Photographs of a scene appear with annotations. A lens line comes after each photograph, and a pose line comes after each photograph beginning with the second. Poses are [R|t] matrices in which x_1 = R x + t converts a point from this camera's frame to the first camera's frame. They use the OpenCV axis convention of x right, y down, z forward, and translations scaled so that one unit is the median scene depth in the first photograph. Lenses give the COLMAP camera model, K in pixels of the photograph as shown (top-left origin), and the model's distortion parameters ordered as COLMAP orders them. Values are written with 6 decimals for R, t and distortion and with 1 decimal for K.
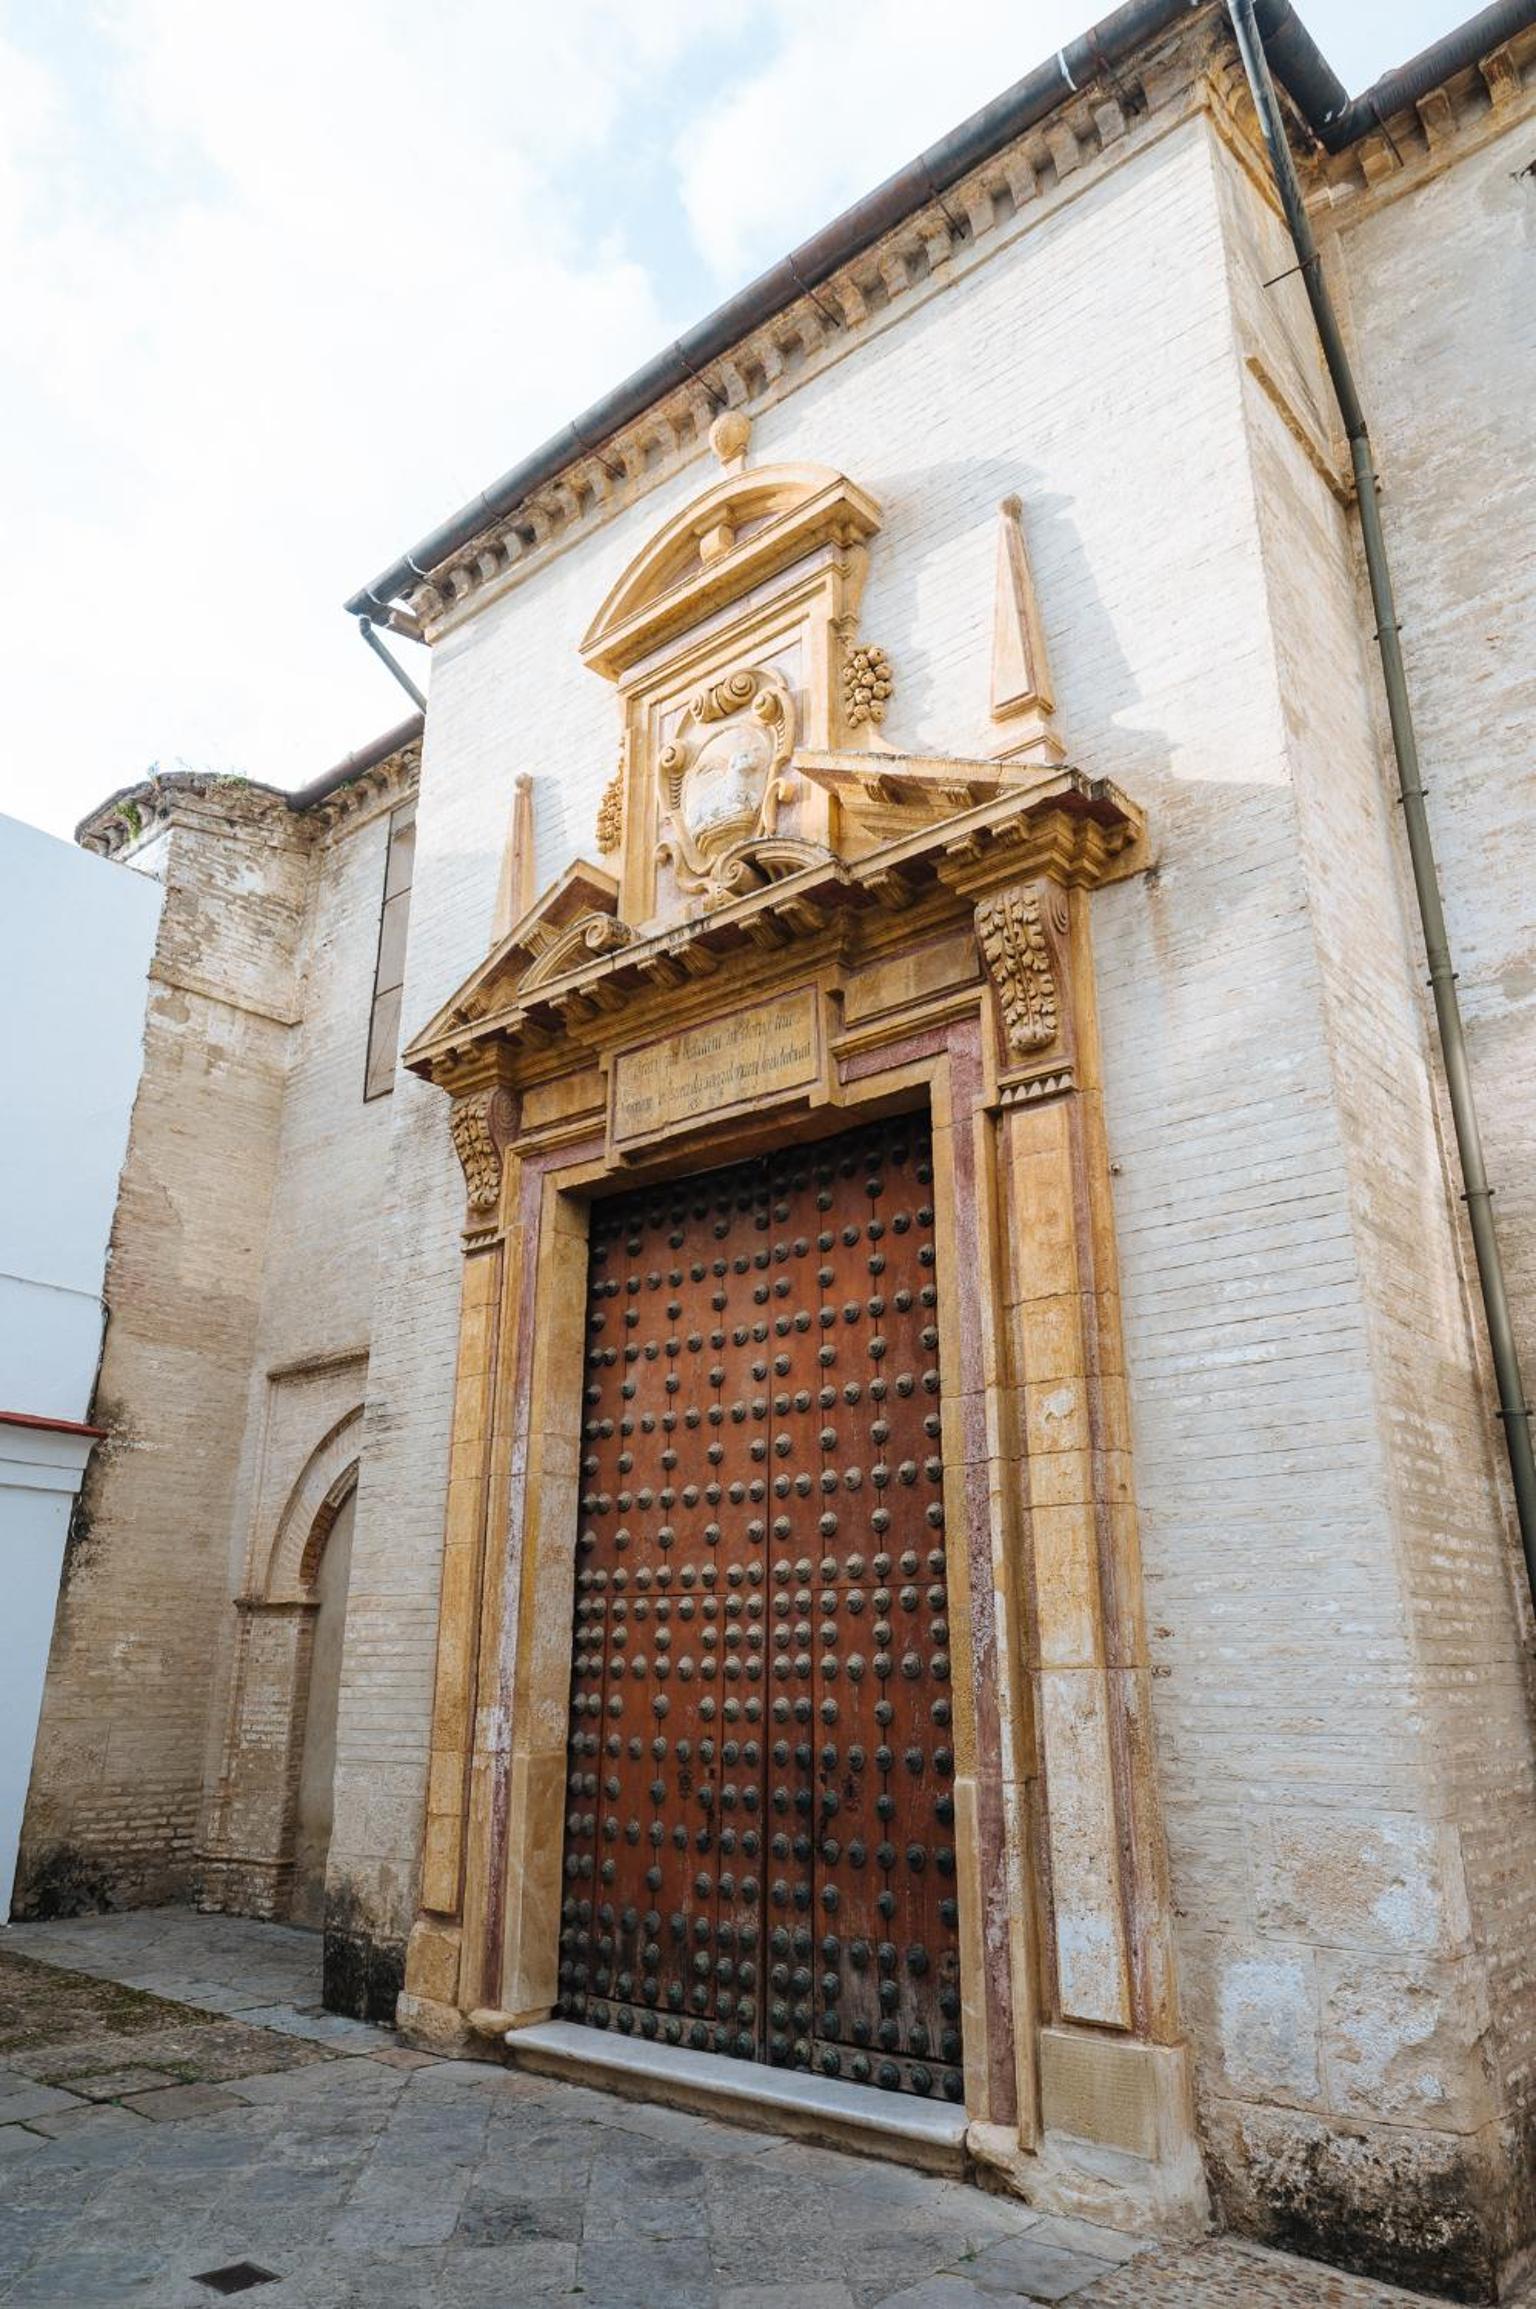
lens RADIAL K [[1507.9, 0, 765.4], [0, 1507.9, 1152.2], [0, 0, 1]] dist [-0.005257, 0.002835]
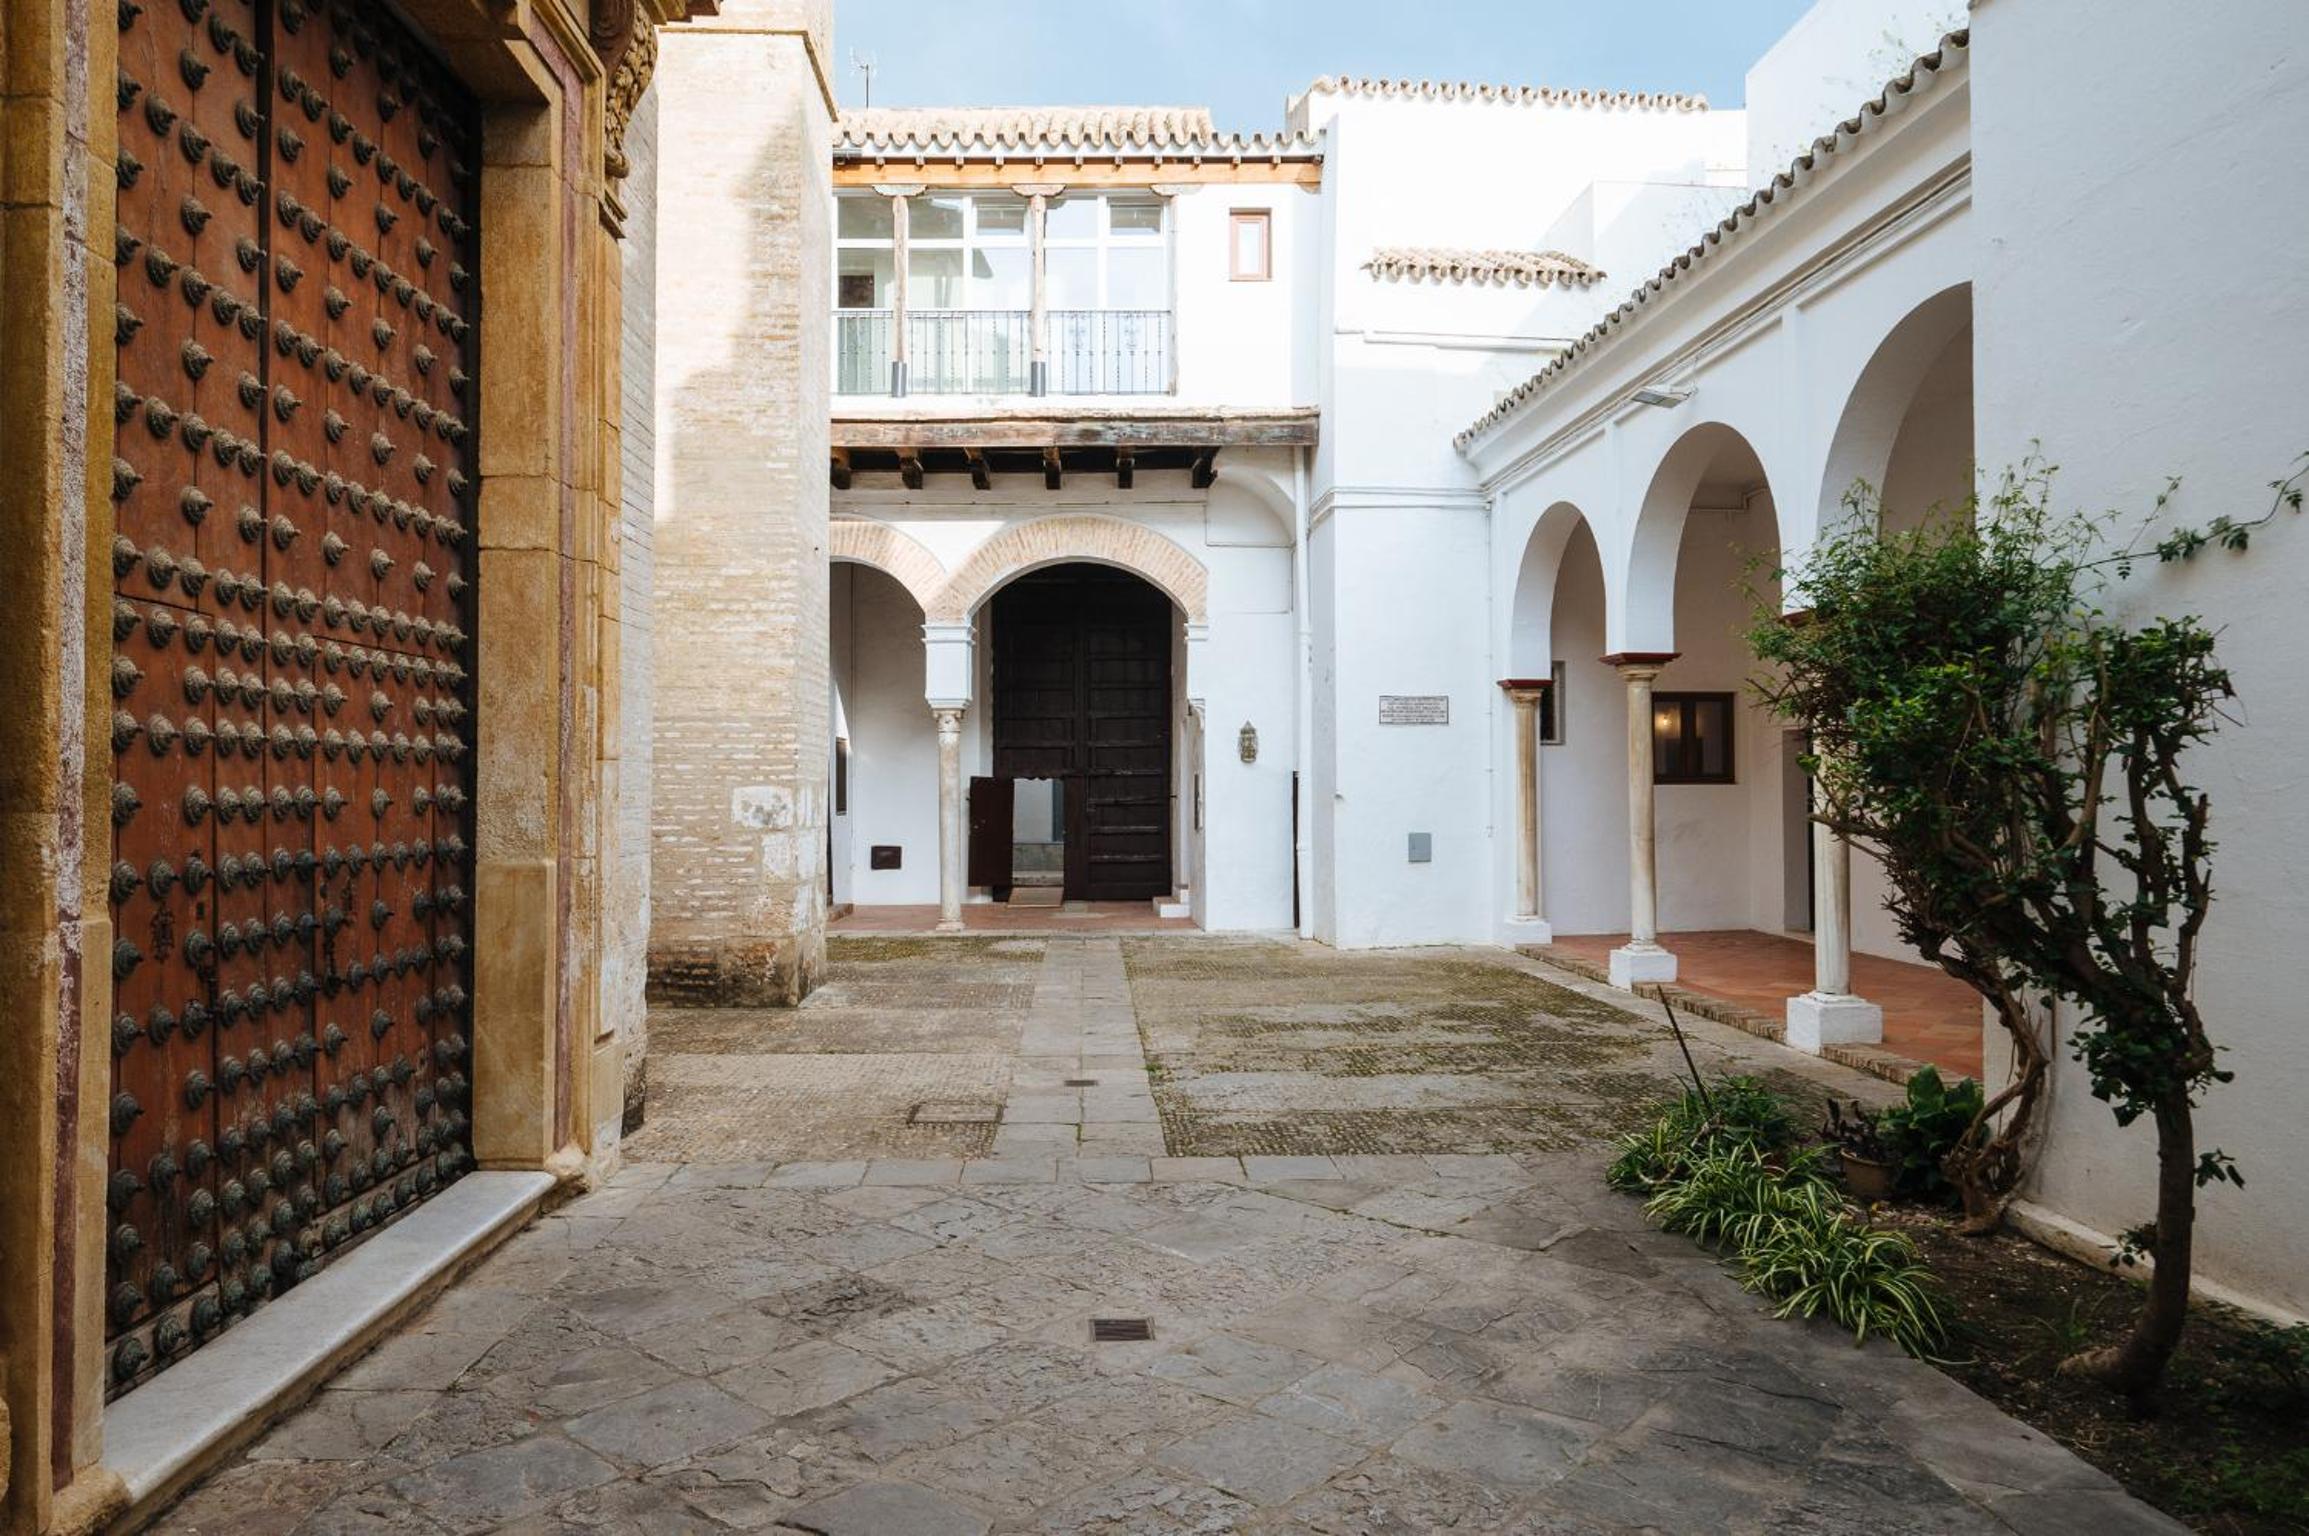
lens RADIAL K [[1463.0, 0, 1163.0], [0, 1463.0, 760.4], [0, 0, 1]] dist [-0.001676, 0.000631]
pose [[-0.701913, 0.011323, 0.712173, -0.663128], [-0.238185, 0.938579, -0.249676, 0.392851], [-0.671257, -0.344879, -0.656104, 1.090167]]
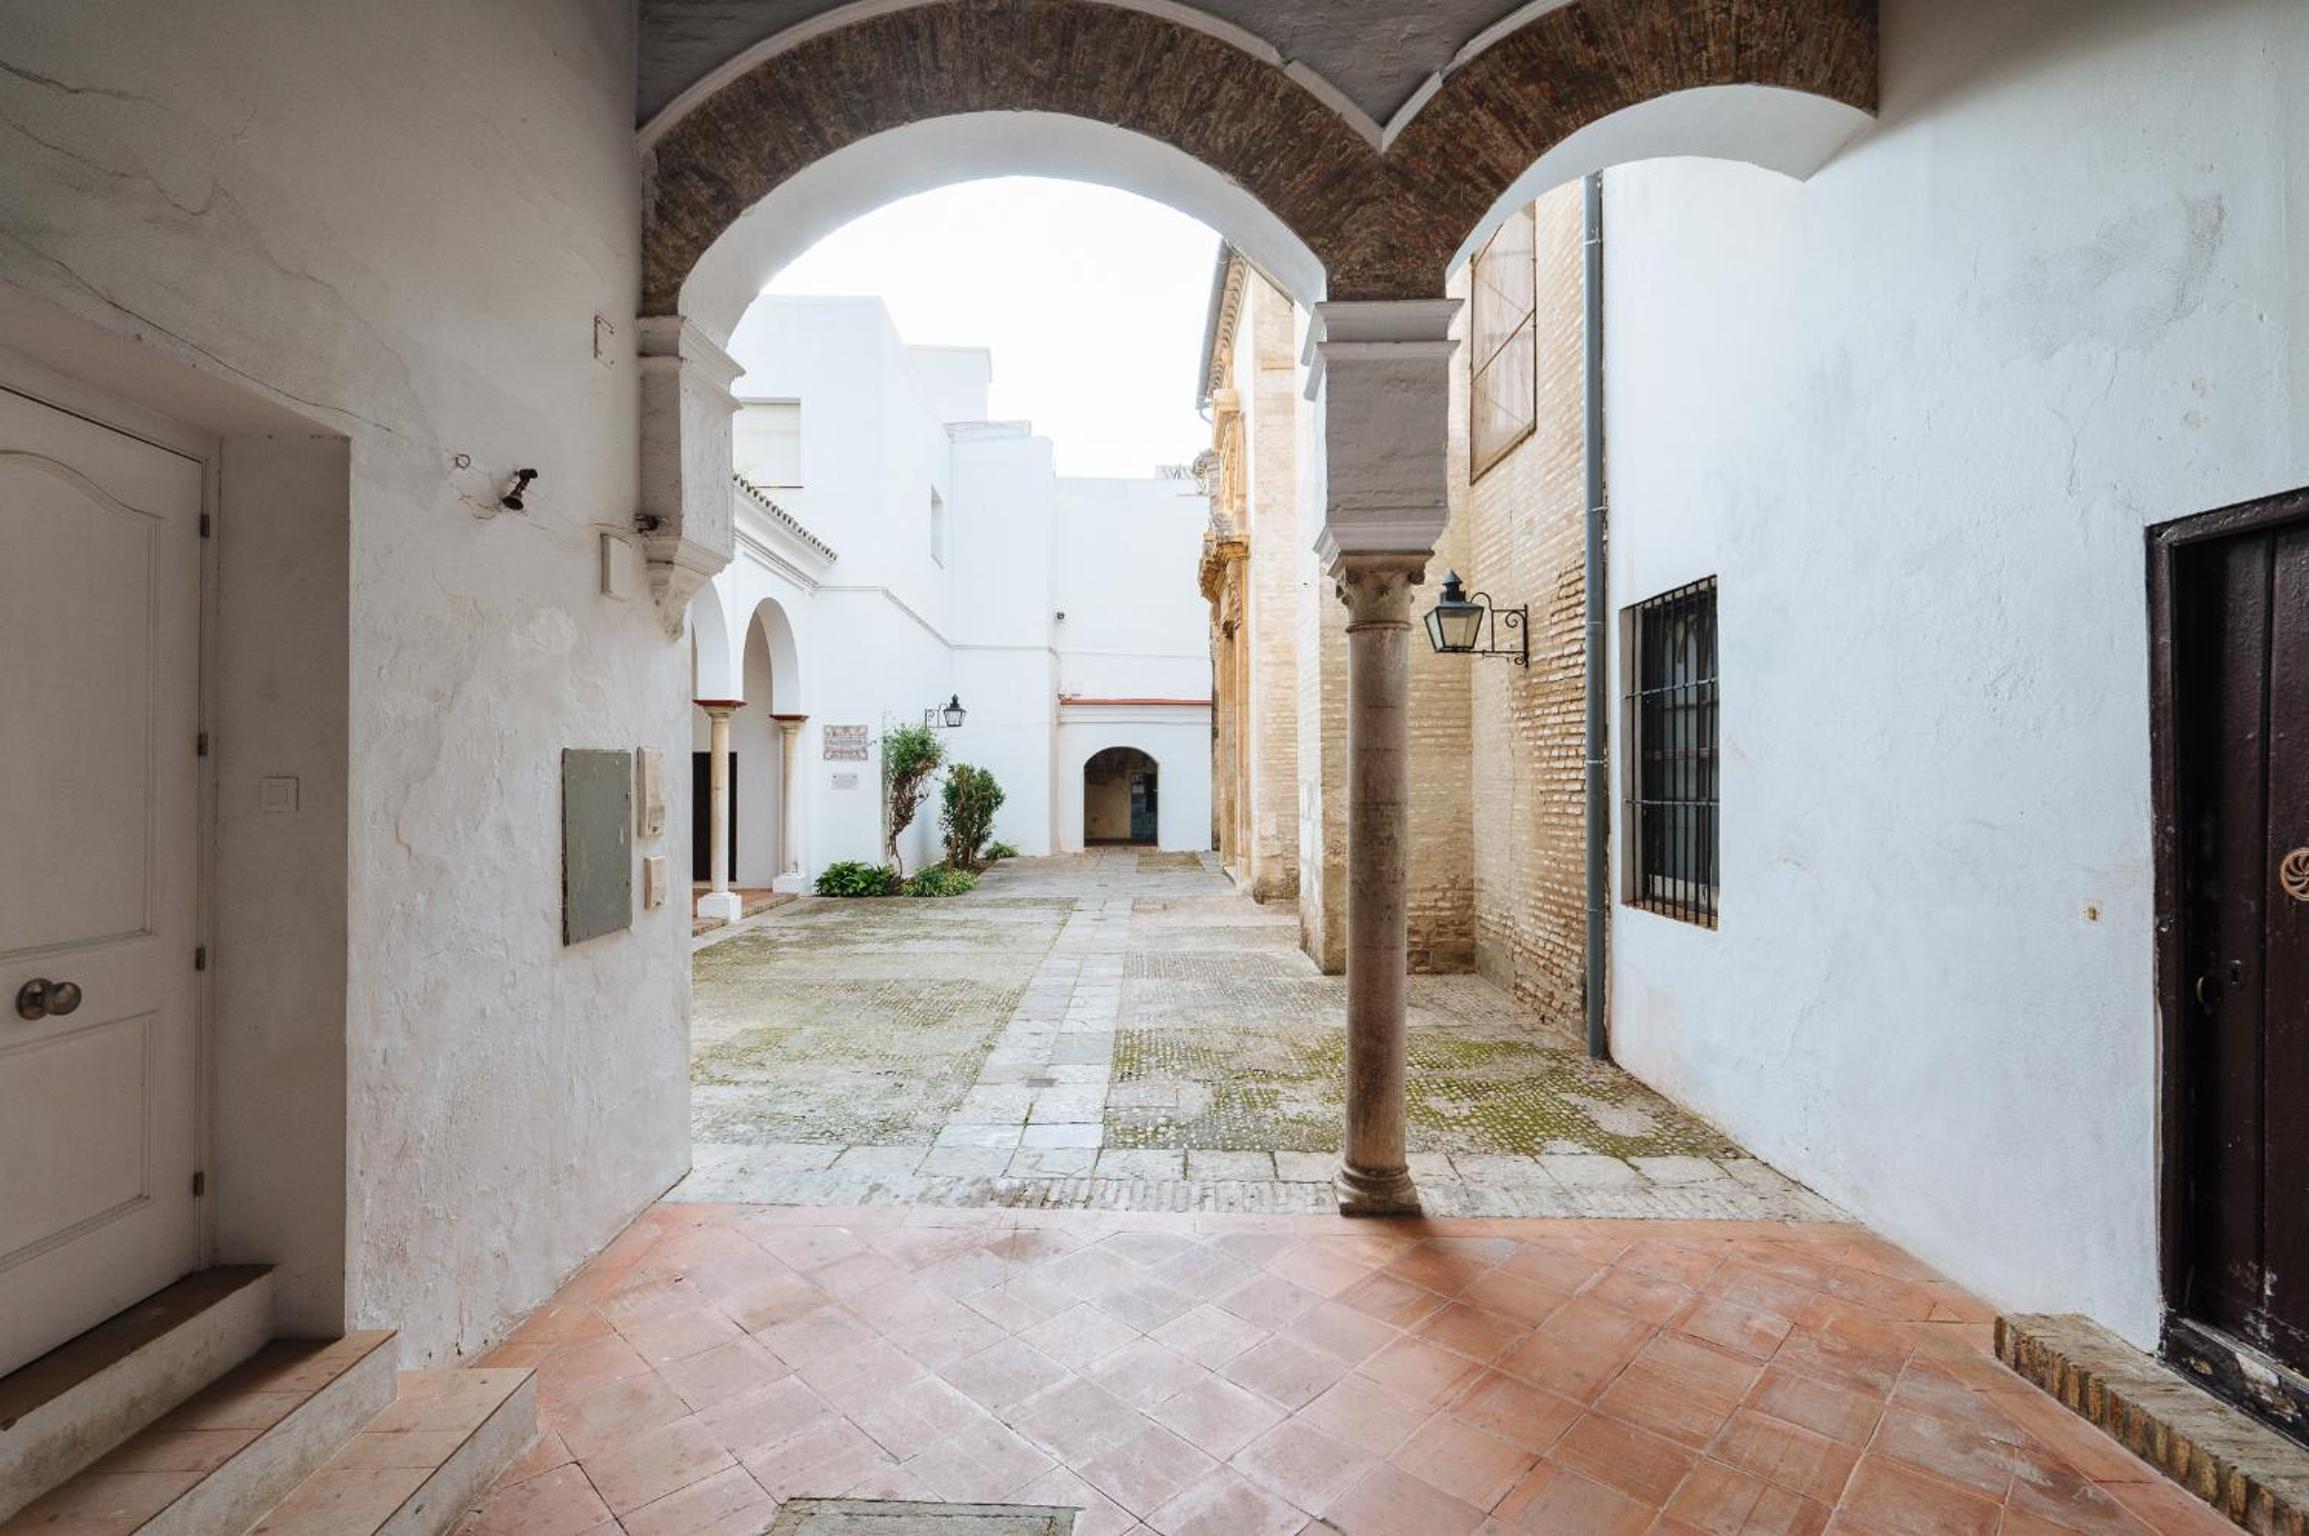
lens RADIAL K [[1082.6, 0, 1147.2], [0, 1082.6, 762.7], [0, 0, 1]] dist [0.001370, 0.000581]
pose [[0.659257, -0.020396, -0.751641, 1.678859], [0.257499, 0.945312, 0.200198, -0.255108], [0.706452, -0.325529, 0.628455, -0.743887]]
